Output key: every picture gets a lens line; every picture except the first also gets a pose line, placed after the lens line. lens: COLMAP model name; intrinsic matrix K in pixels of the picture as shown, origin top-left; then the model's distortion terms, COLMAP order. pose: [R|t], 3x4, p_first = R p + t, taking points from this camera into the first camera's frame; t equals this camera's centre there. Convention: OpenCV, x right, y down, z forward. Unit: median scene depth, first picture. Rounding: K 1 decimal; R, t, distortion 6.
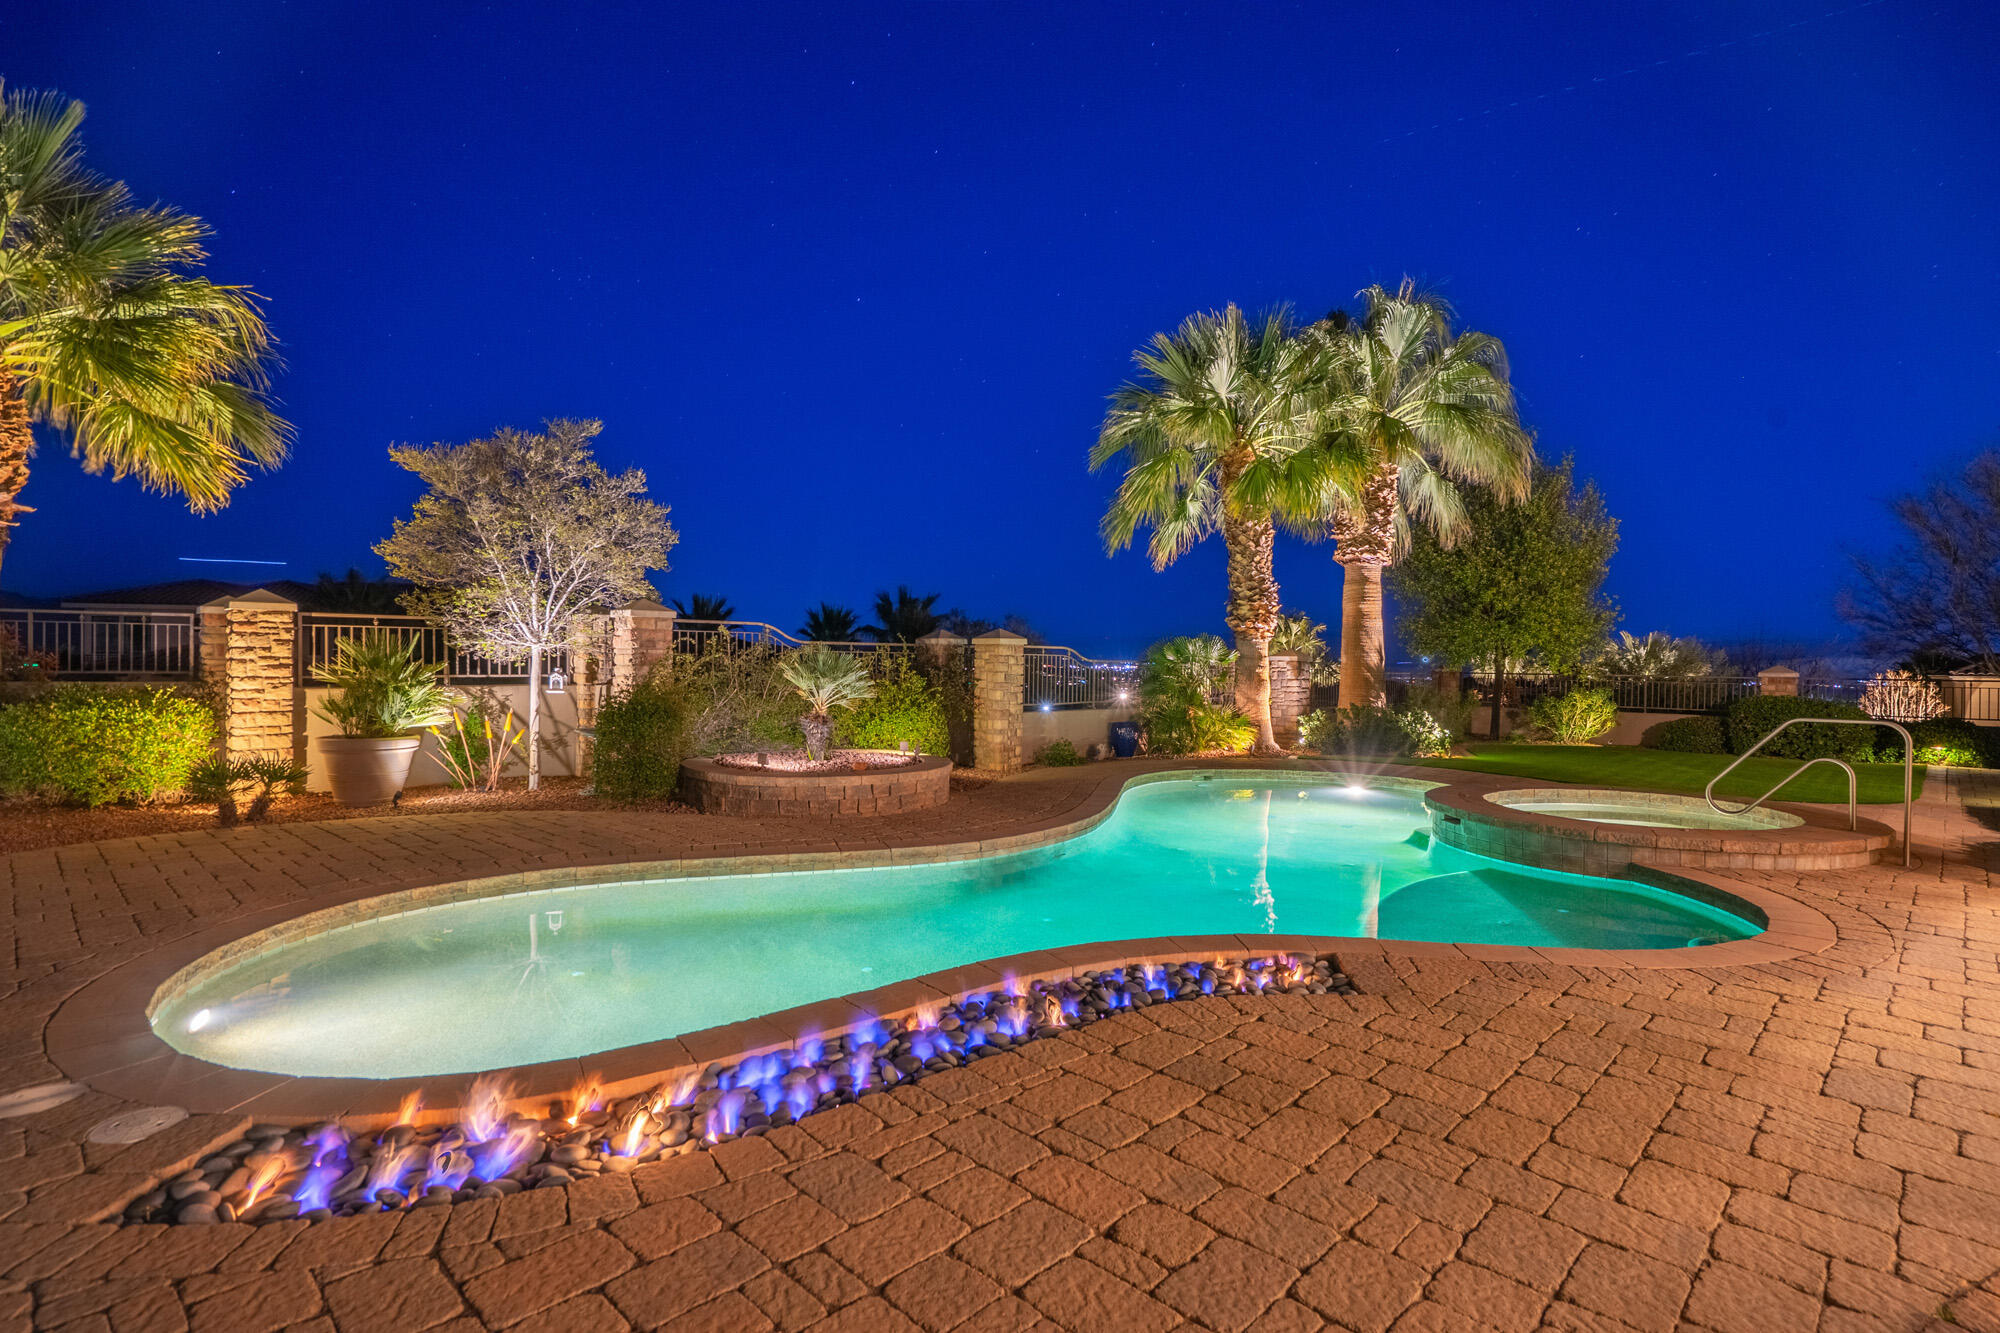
lens RADIAL K [[965.8, 0, 945.8], [0, 965.8, 686.0], [0, 0, 1]] dist [-0.000025, 0.001838]
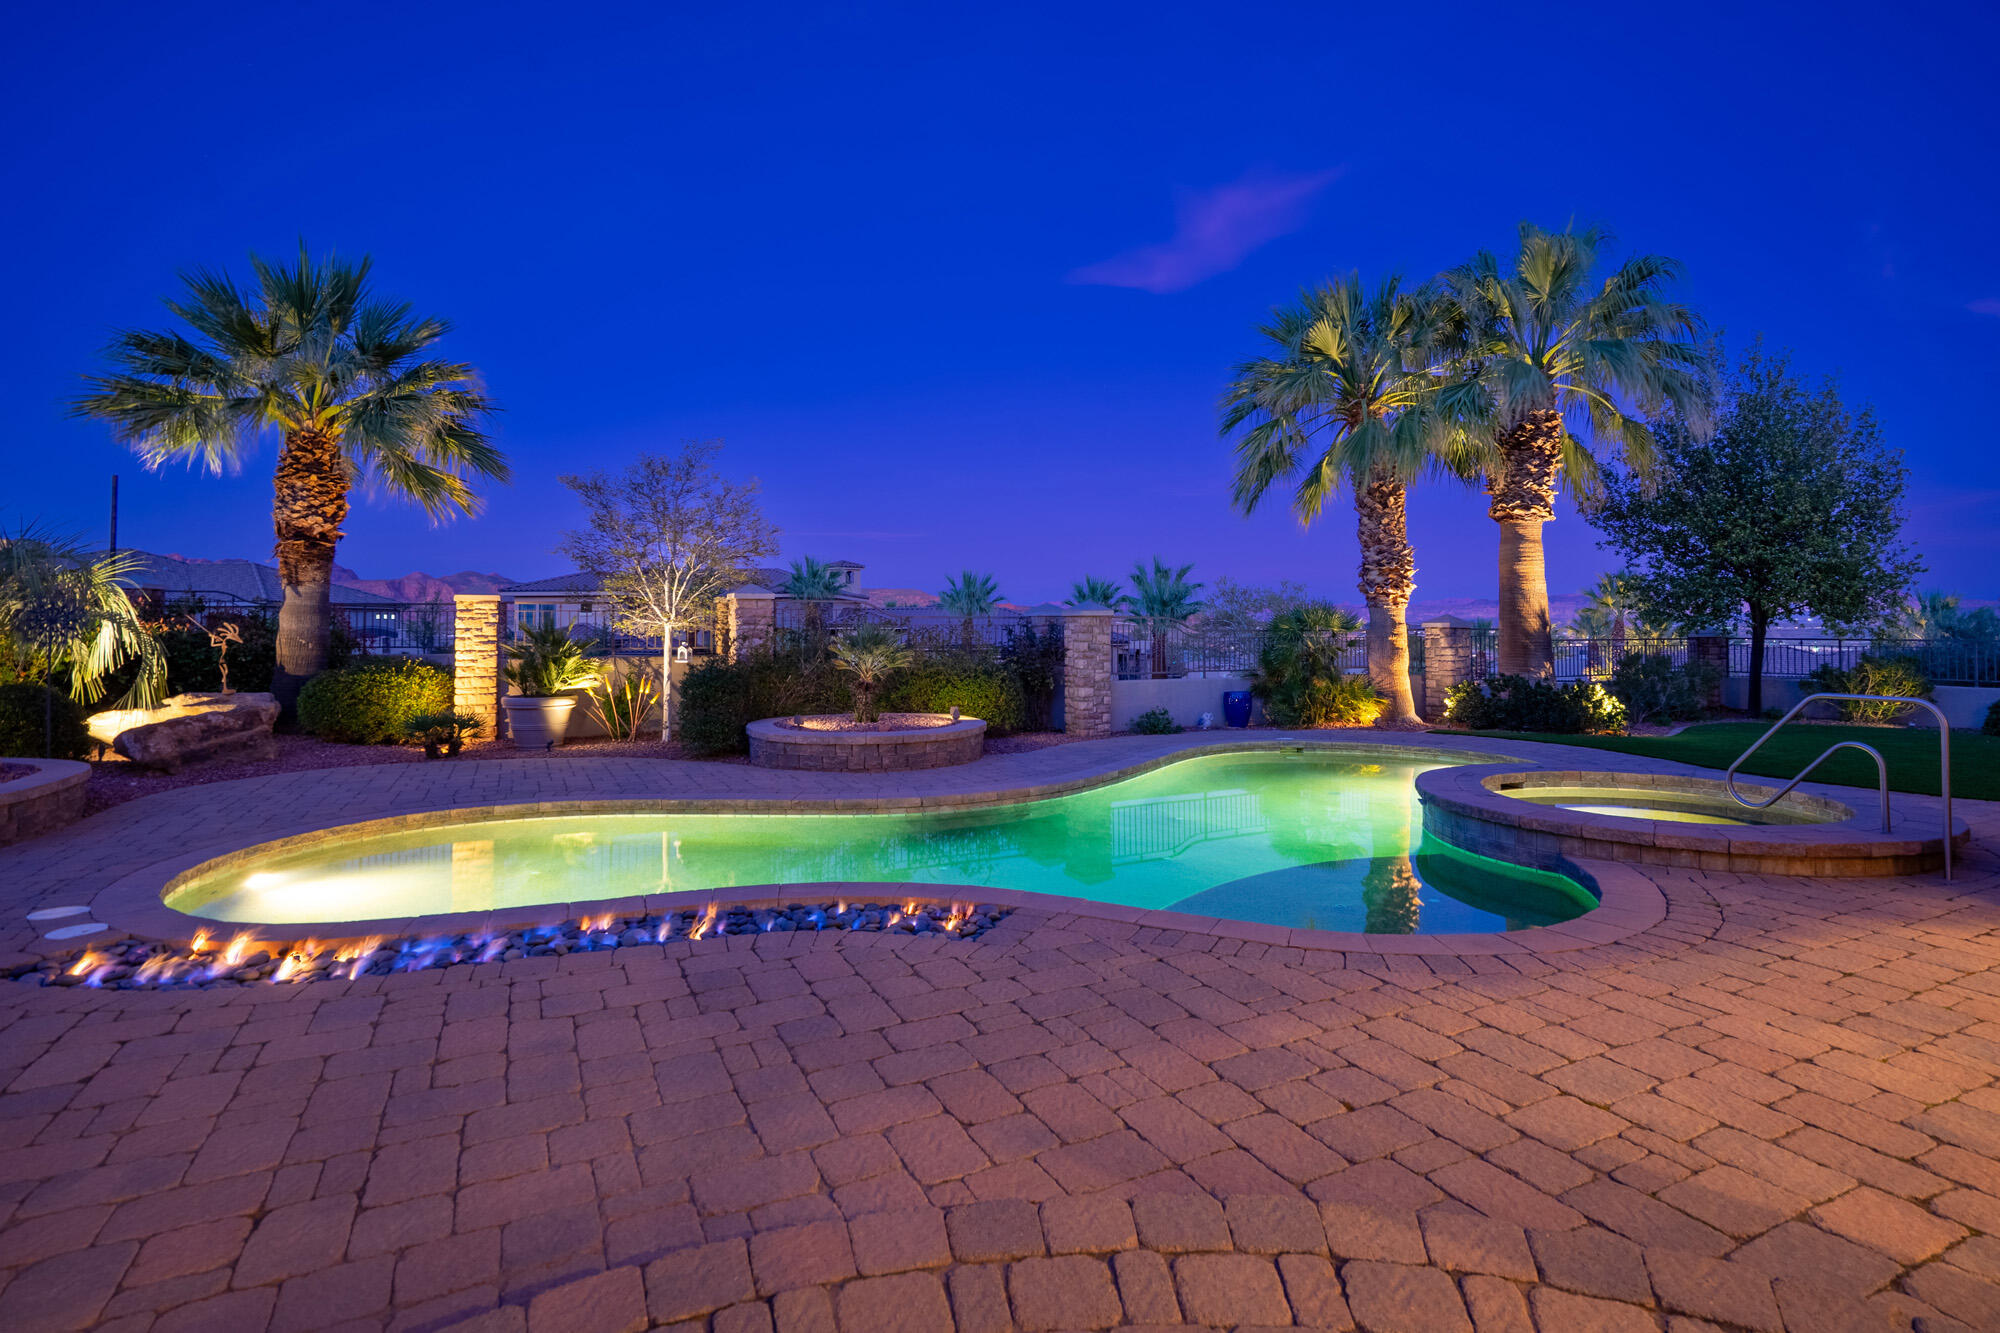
lens RADIAL K [[965.8, 0, 1012.6], [0, 965.8, 602.0], [0, 0, 1]] dist [-0.000025, 0.001838]
pose [[0.945099, -0.019696, -0.326191, 0.419656], [0.002063, 0.998522, -0.054315, -0.001690], [0.326779, 0.050660, 0.943742, -0.016276]]
